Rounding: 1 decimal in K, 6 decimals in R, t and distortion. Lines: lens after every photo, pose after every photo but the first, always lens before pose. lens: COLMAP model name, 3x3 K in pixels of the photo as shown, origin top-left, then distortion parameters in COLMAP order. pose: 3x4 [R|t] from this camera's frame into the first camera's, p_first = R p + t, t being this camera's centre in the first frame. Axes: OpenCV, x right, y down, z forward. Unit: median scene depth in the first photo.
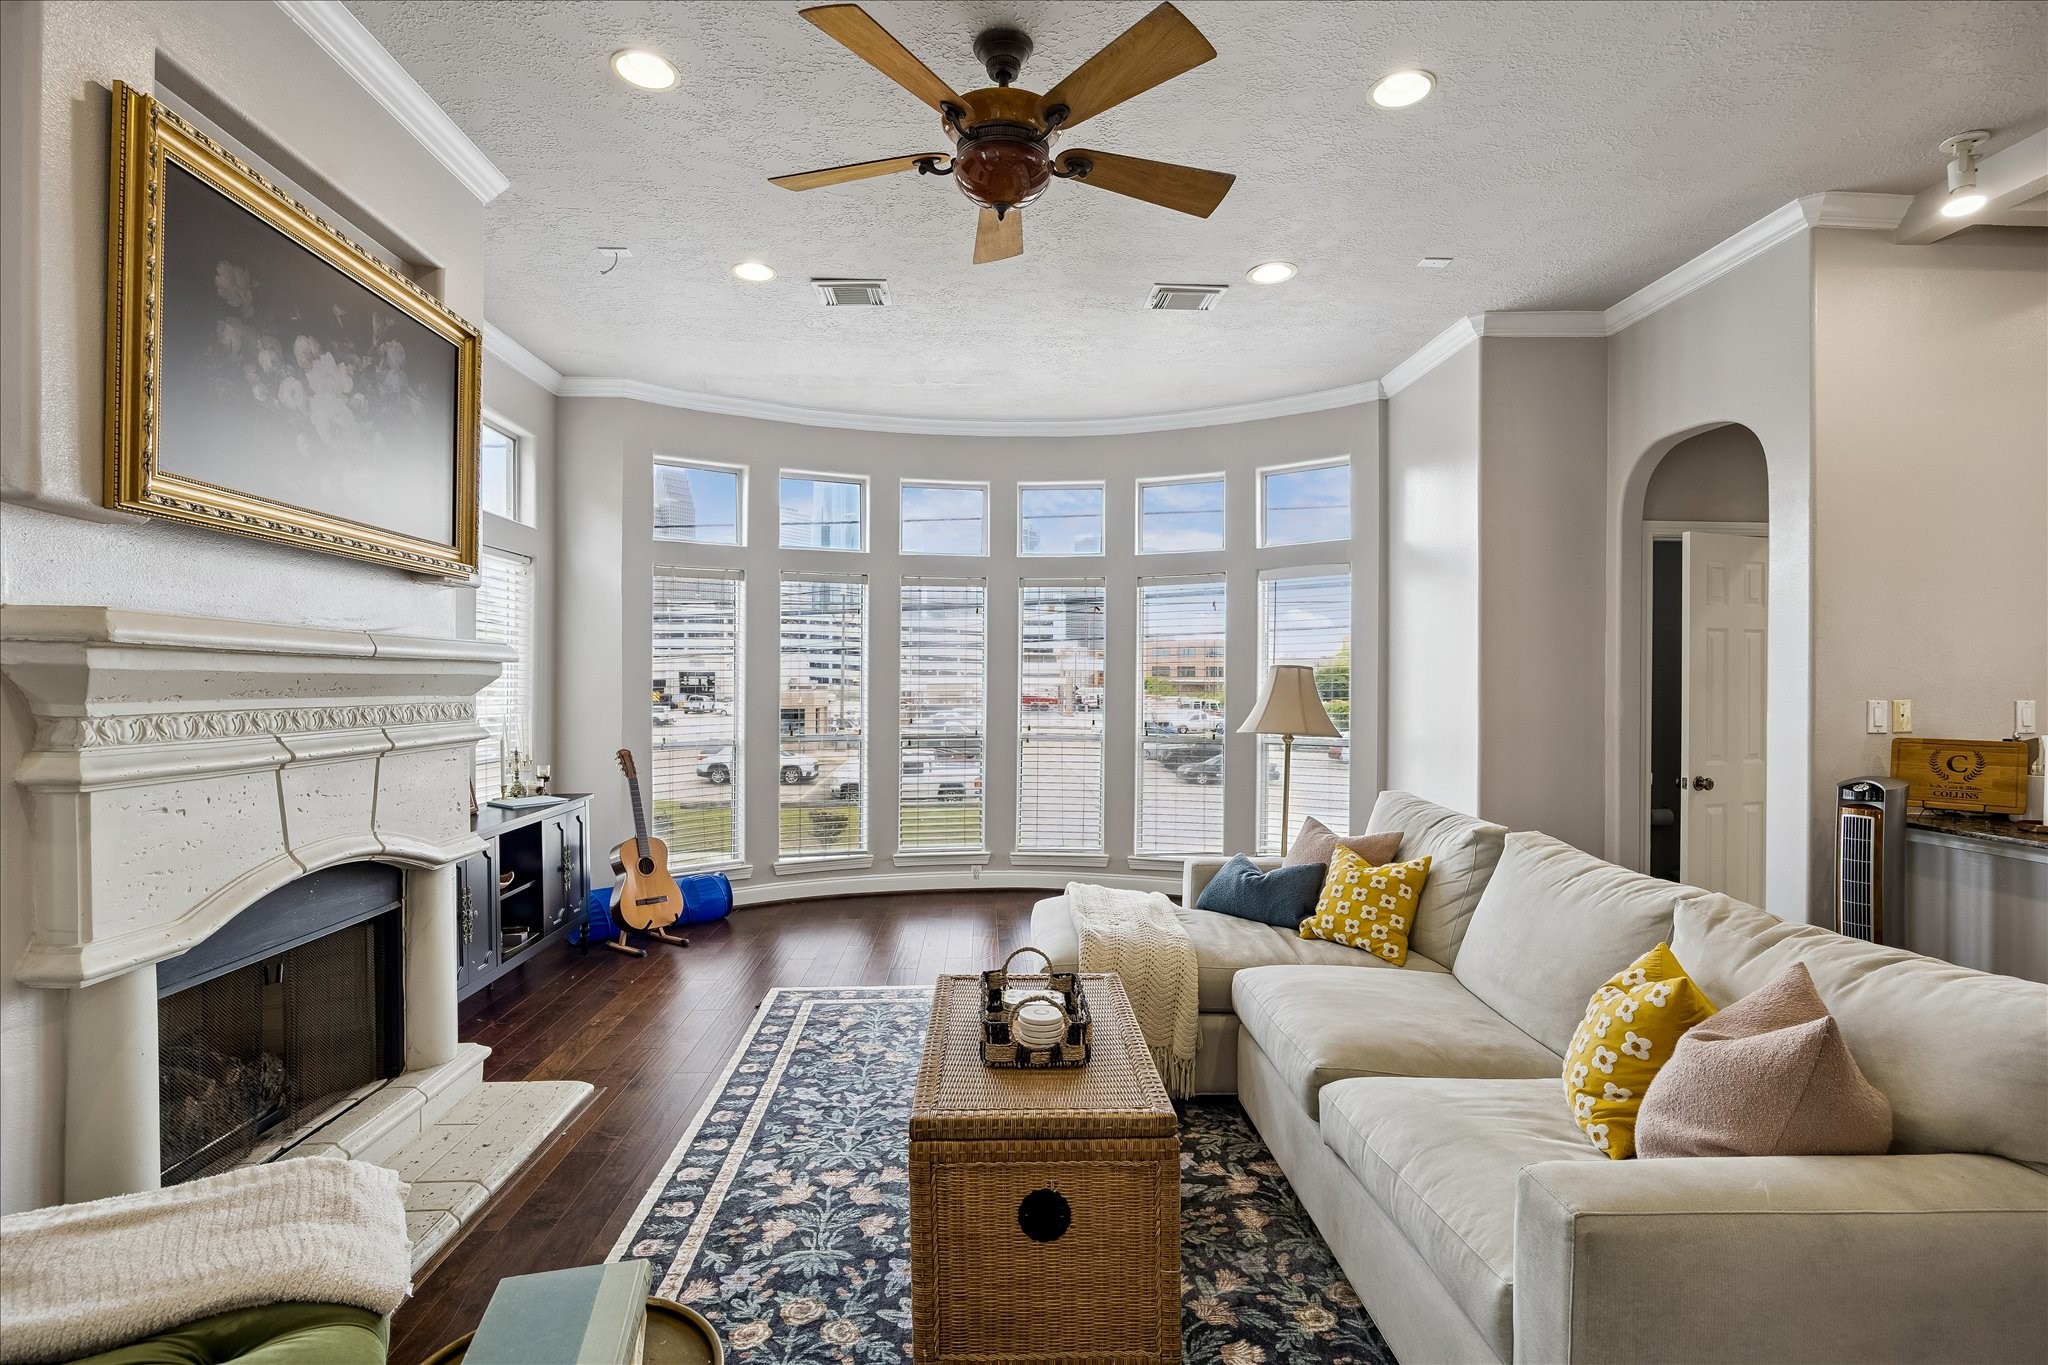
lens RADIAL K [[976.9, 0, 1019.6], [0, 976.9, 688.7], [0, 0, 1]] dist [-0.000870, -0.000211]
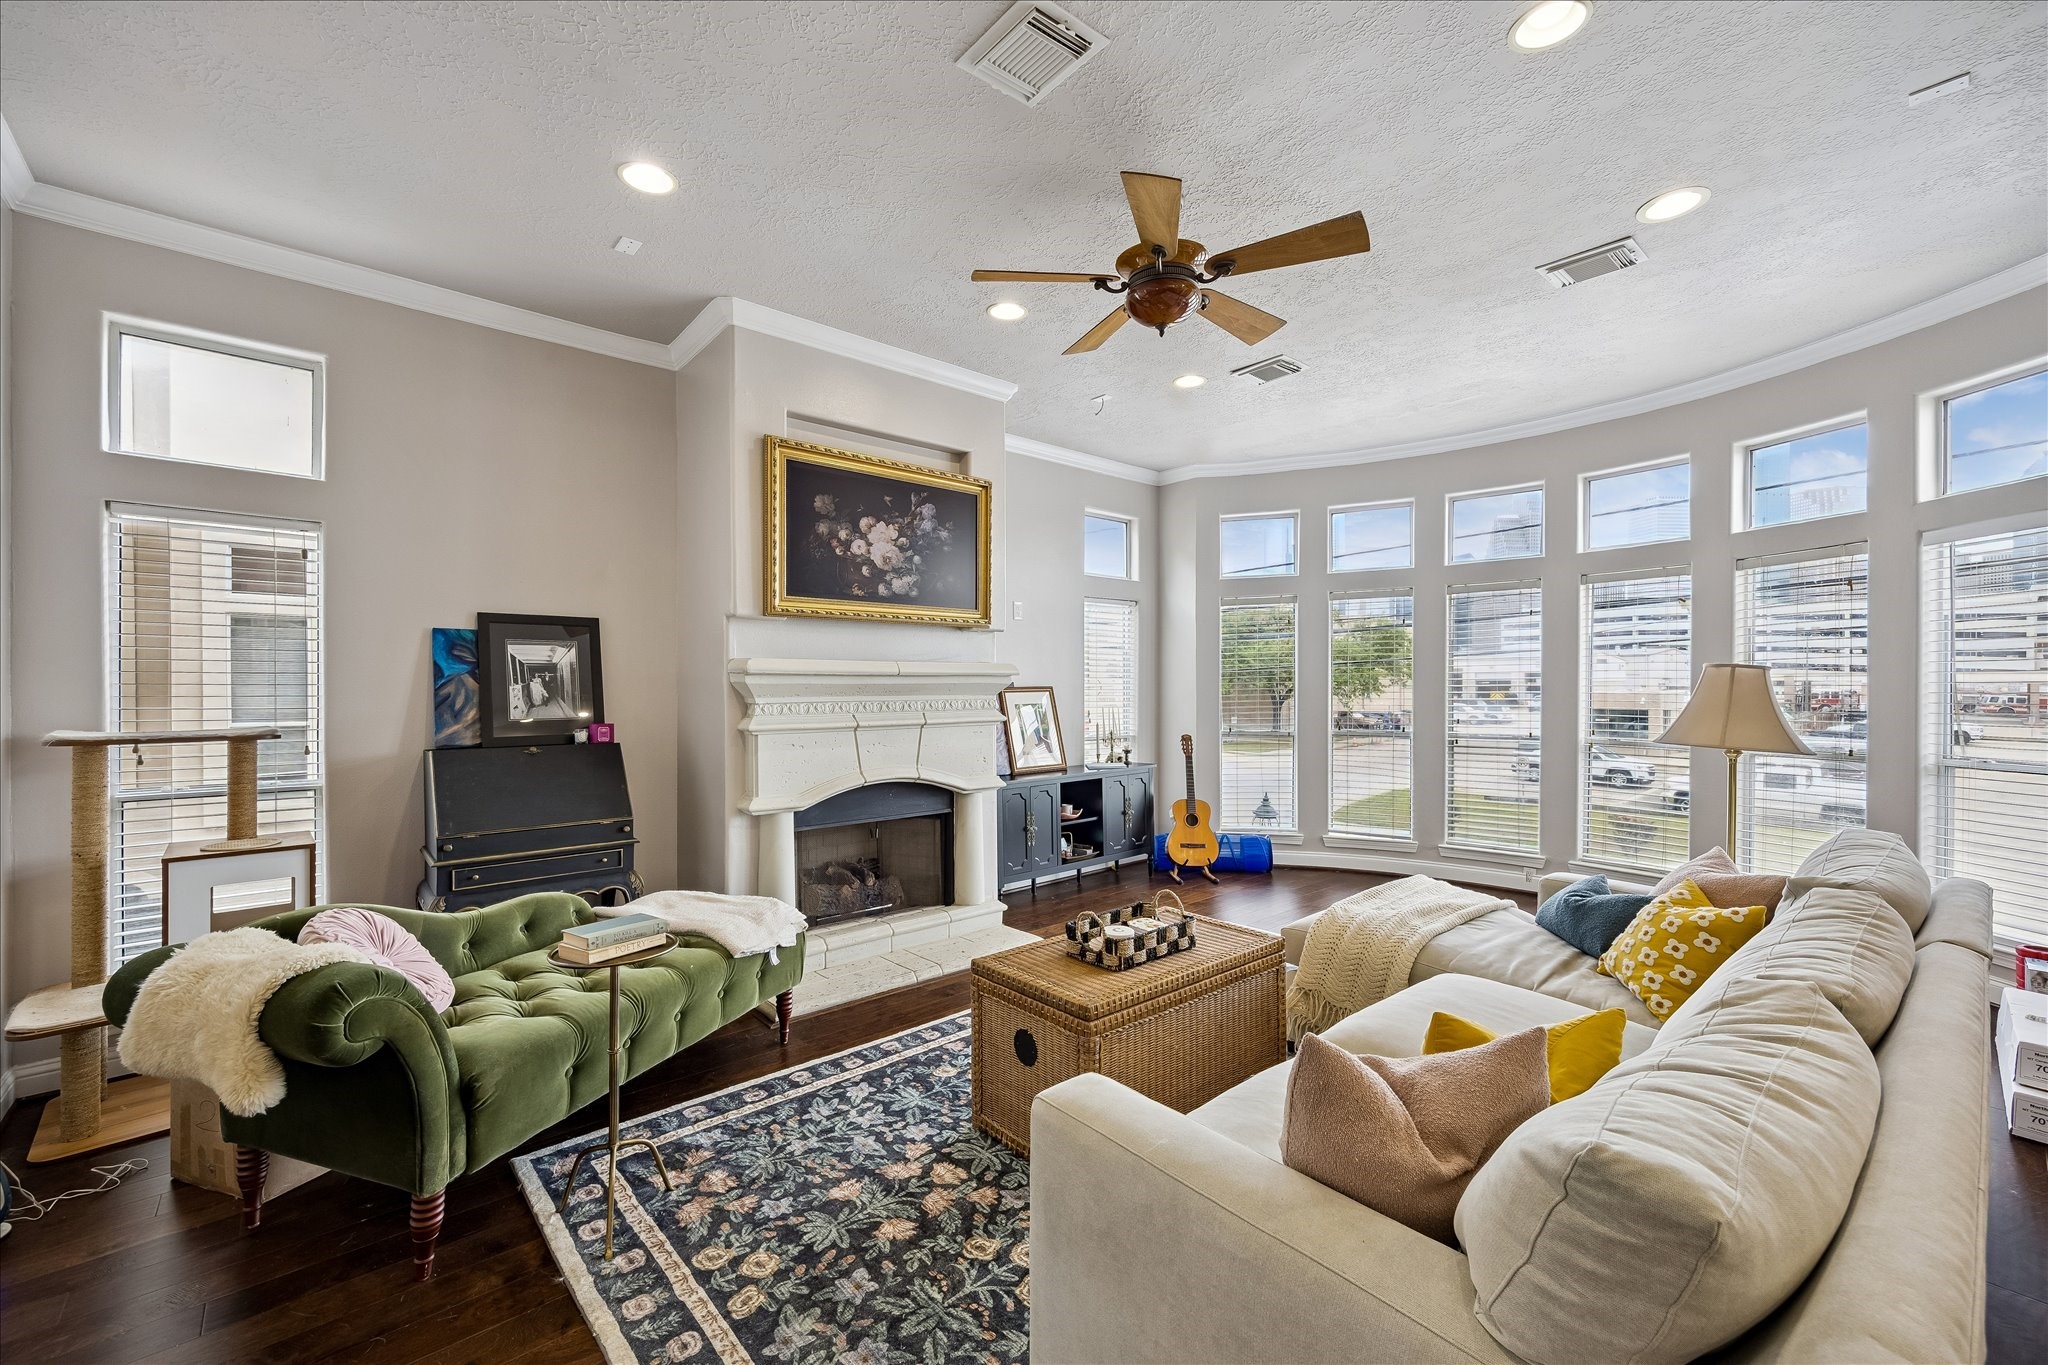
lens RADIAL K [[847.6, 0, 1026.7], [0, 847.6, 686.7], [0, 0, 1]] dist [0.021368, 0.000168]
pose [[0.629473, -0.002424, -0.777019, 0.444359], [0.000510, 0.999996, -0.002707, -0.002739], [0.777022, 0.001308, 0.629472, 0.079644]]
